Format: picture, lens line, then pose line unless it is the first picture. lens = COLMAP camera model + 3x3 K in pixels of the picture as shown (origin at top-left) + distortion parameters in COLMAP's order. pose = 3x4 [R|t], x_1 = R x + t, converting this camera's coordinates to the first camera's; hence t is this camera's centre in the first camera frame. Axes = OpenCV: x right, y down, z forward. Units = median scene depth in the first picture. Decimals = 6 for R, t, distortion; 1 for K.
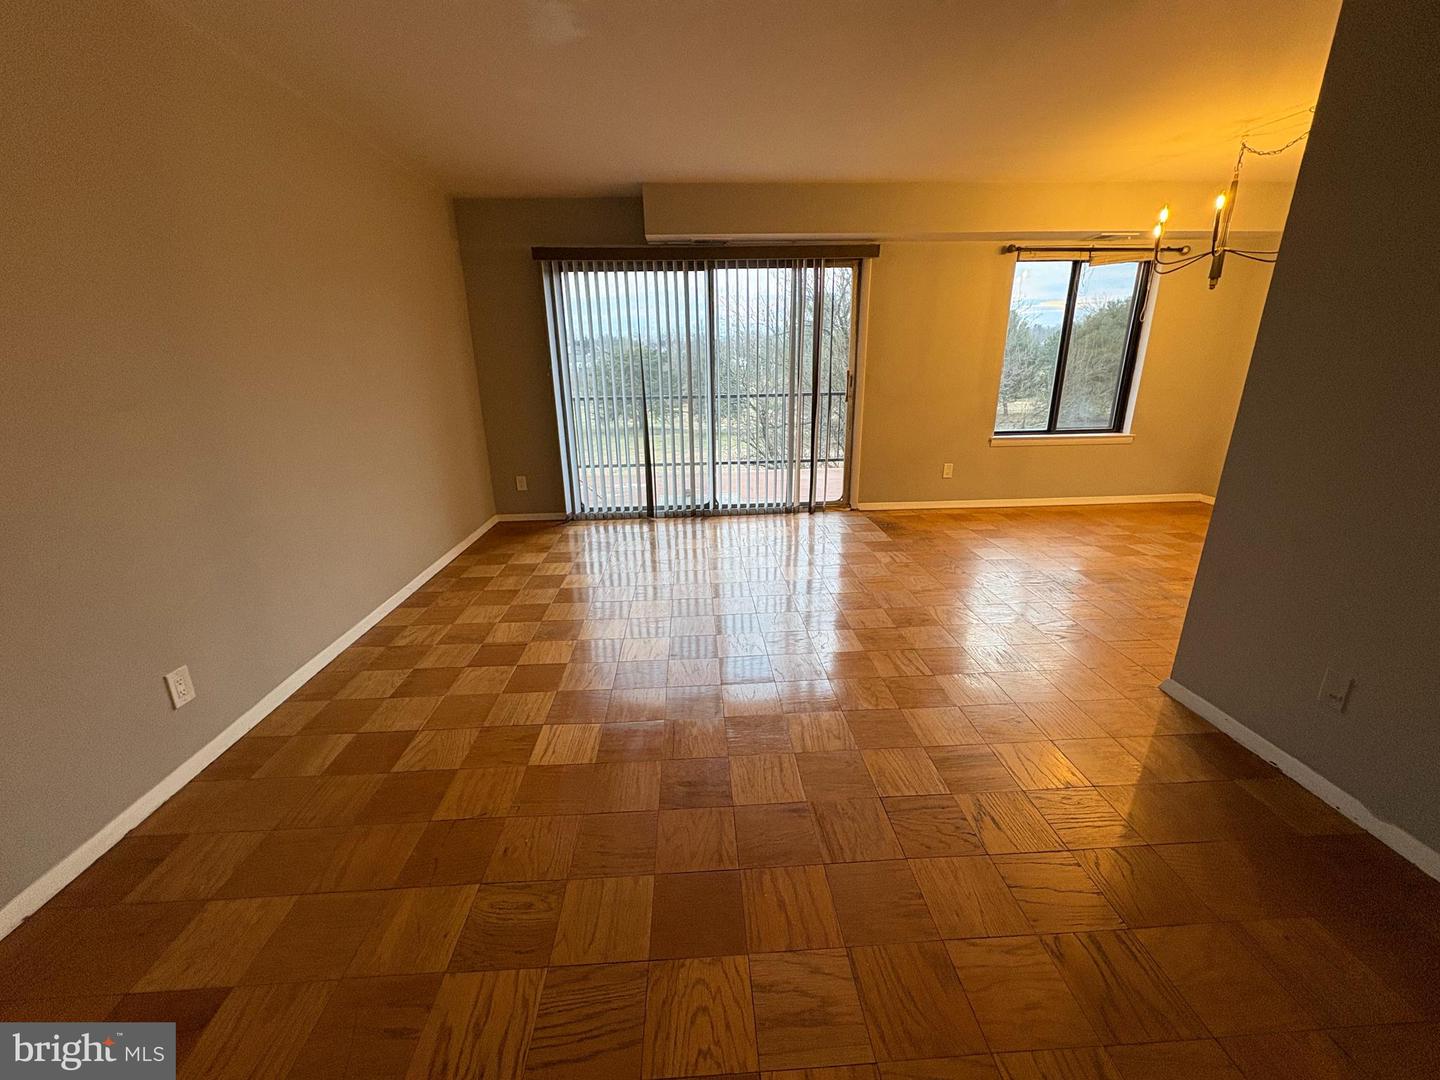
lens RADIAL K [[571.4, 0, 719.6], [0, 571.4, 538.7], [0, 0, 1]] dist [-0.001279, 0.000939]
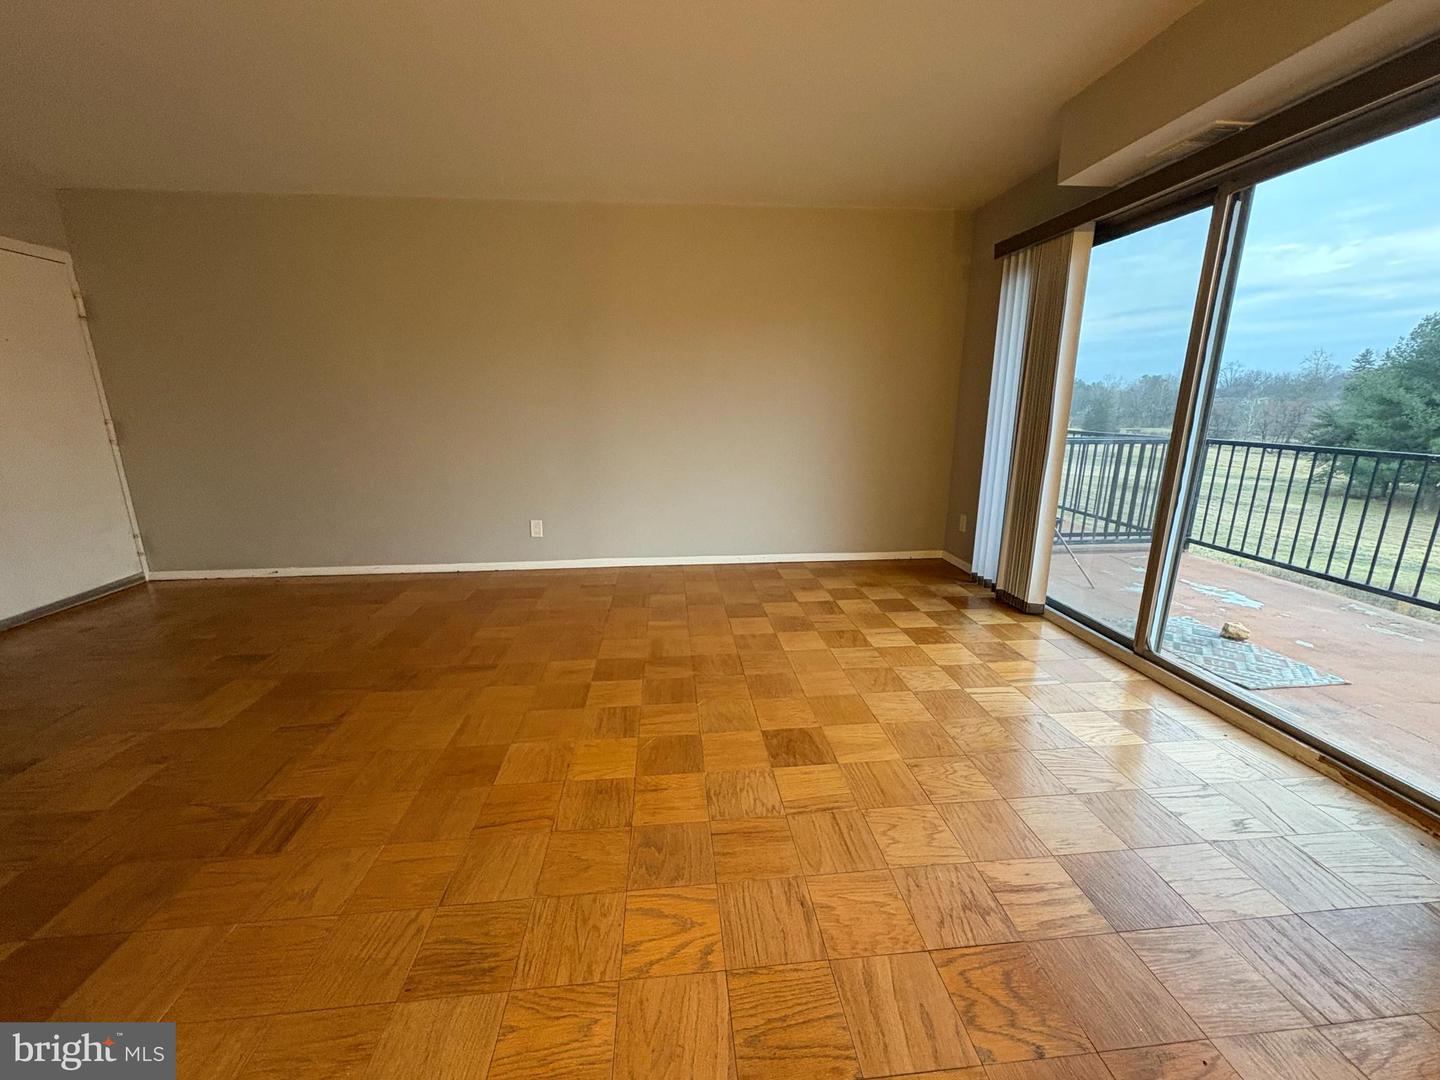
lens RADIAL K [[571.4, 0, 719.6], [0, 571.4, 538.7], [0, 0, 1]] dist [-0.001279, 0.000939]
pose [[0.041636, 0.252322, -0.966747, 0.513288], [-0.298645, 0.926494, 0.228954, -0.175370], [0.953456, 0.279181, 0.113931, 0.599891]]
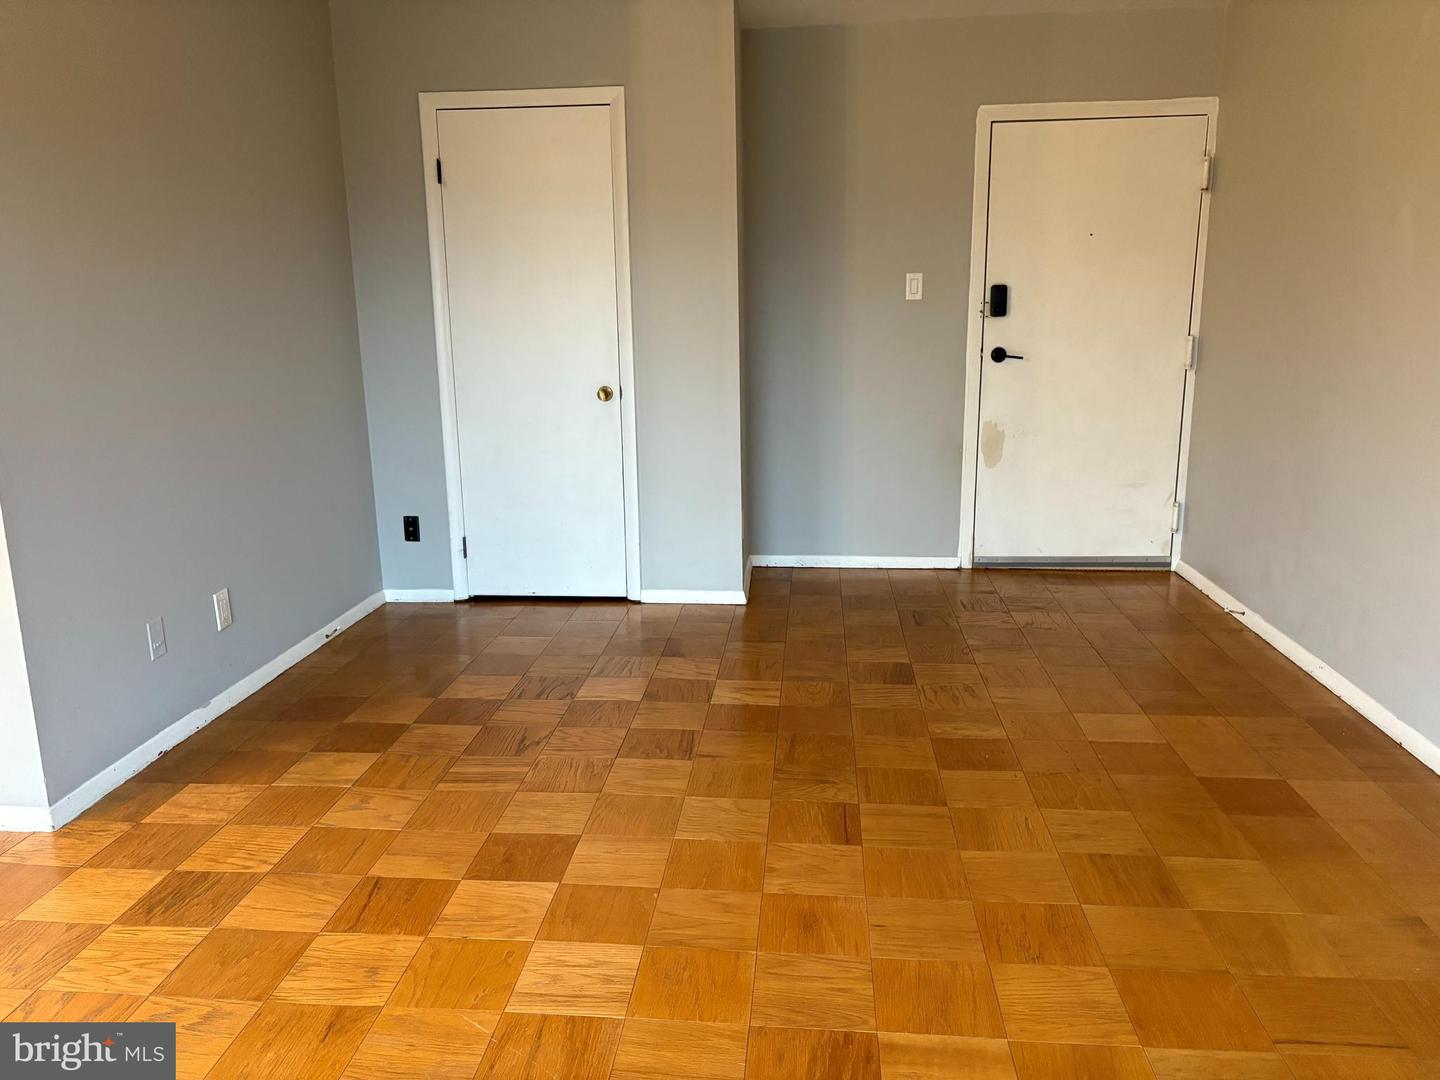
lens RADIAL K [[1088.6, 0, 714.5], [0, 1088.6, 546.1], [0, 0, 1]] dist [0.062570, -0.068432]
pose [[-0.988445, -0.004482, 0.151511, -0.058191], [0.072265, 0.864718, 0.497032, -0.280488], [-0.133242, 0.502238, -0.854402, 0.913518]]
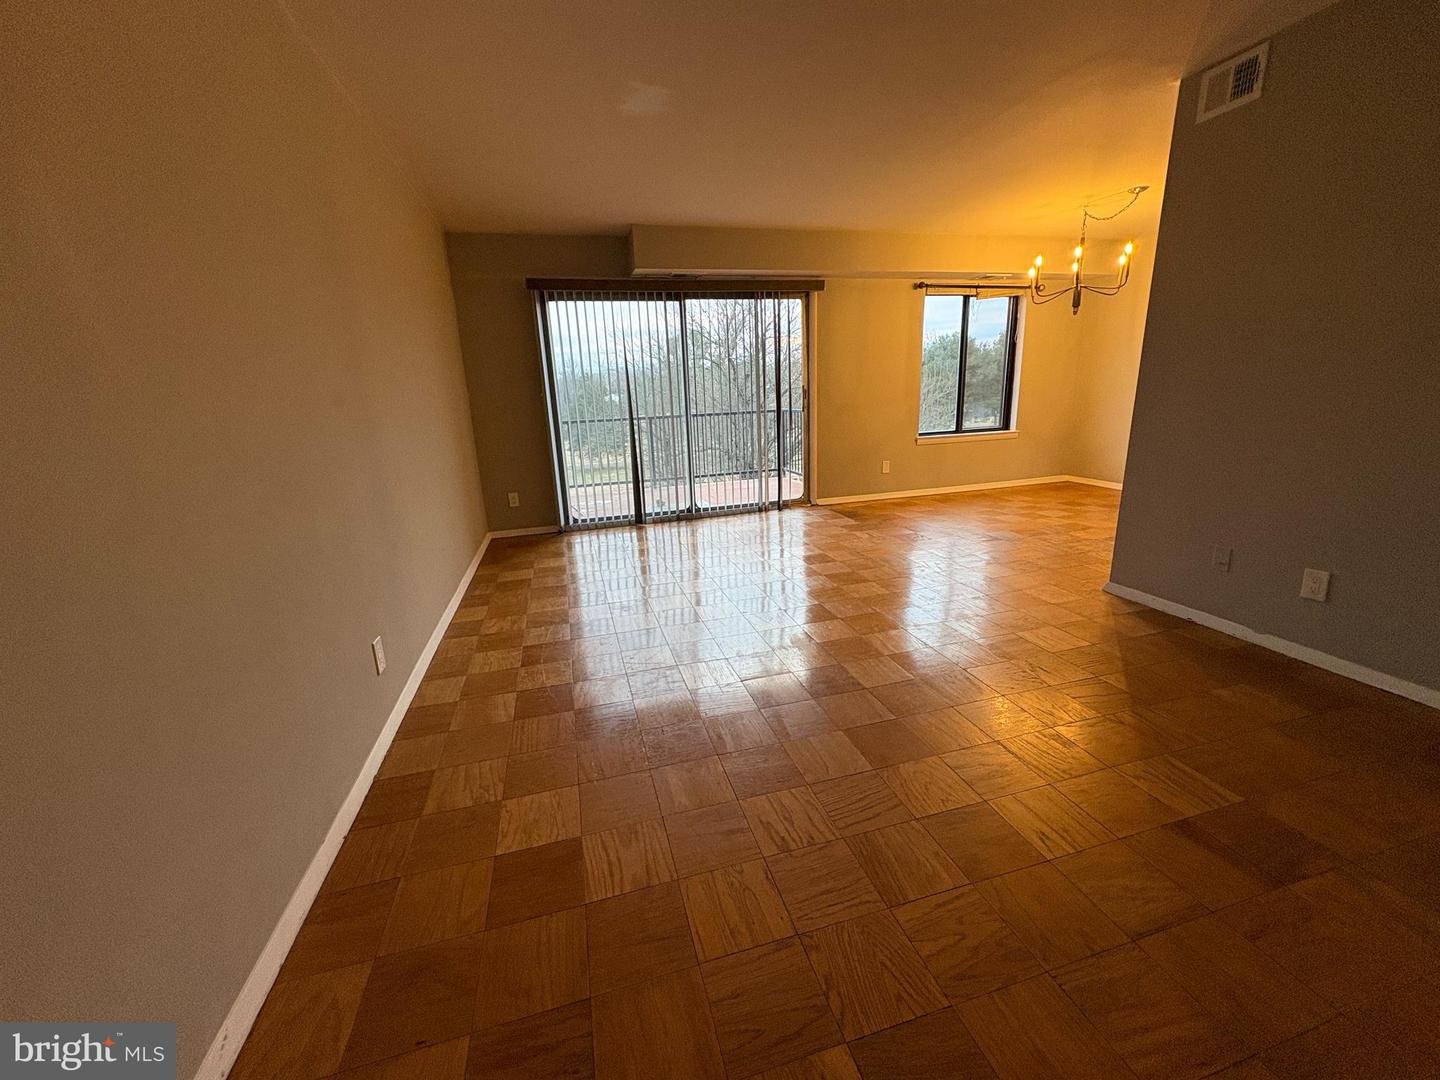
lens RADIAL K [[571.4, 0, 719.6], [0, 571.4, 538.7], [0, 0, 1]] dist [-0.001279, 0.000939]
pose [[0.976173, -0.078514, 0.202293, -0.212198], [0.090050, 0.994758, -0.048454, 0.062081], [-0.197429, 0.065516, 0.978126, -0.093954]]
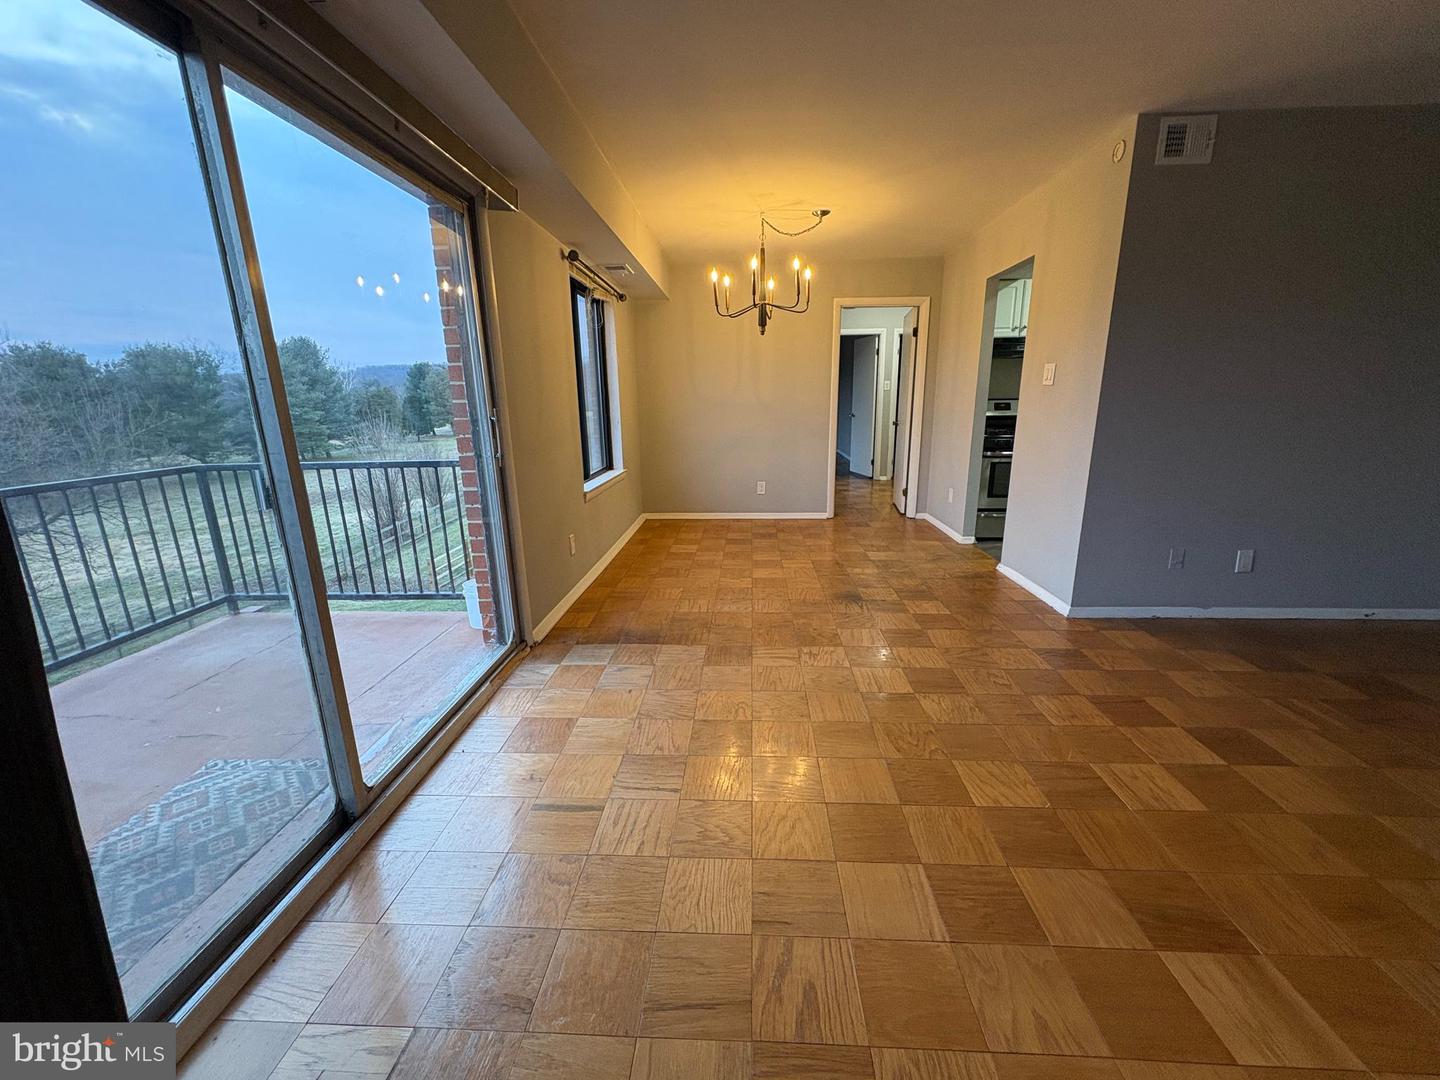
lens RADIAL K [[571.1, 0, 720.0], [0, 571.1, 540.0], [0, 0, 1]] dist [-0.001235, -0.000295]
pose [[0.107191, -0.227406, 0.967883, -0.313373], [0.315117, 0.931073, 0.183859, -0.221412], [-0.942980, 0.285288, 0.171462, 0.776563]]
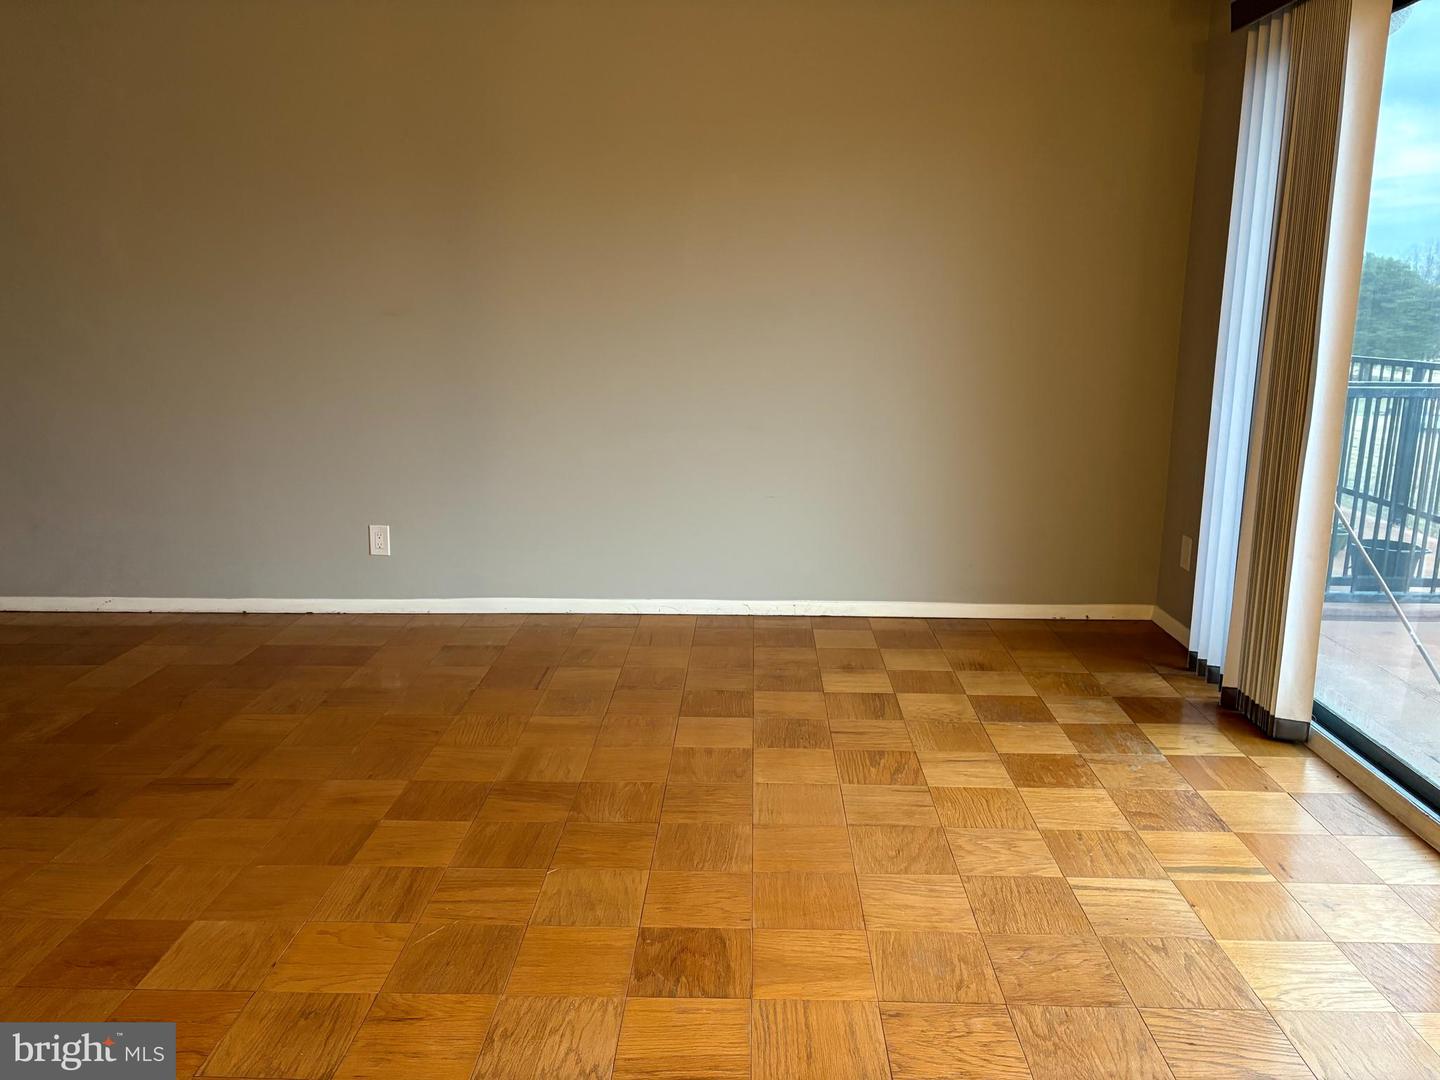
lens RADIAL K [[1091.8, 0, 712.0], [0, 1091.8, 532.0], [0, 0, 1]] dist [0.059446, -0.065885]
pose [[-0.091025, 0.222611, -0.970649, 0.532384], [-0.294778, 0.924992, 0.239783, -0.221456], [0.951221, 0.307952, -0.018577, 0.717799]]
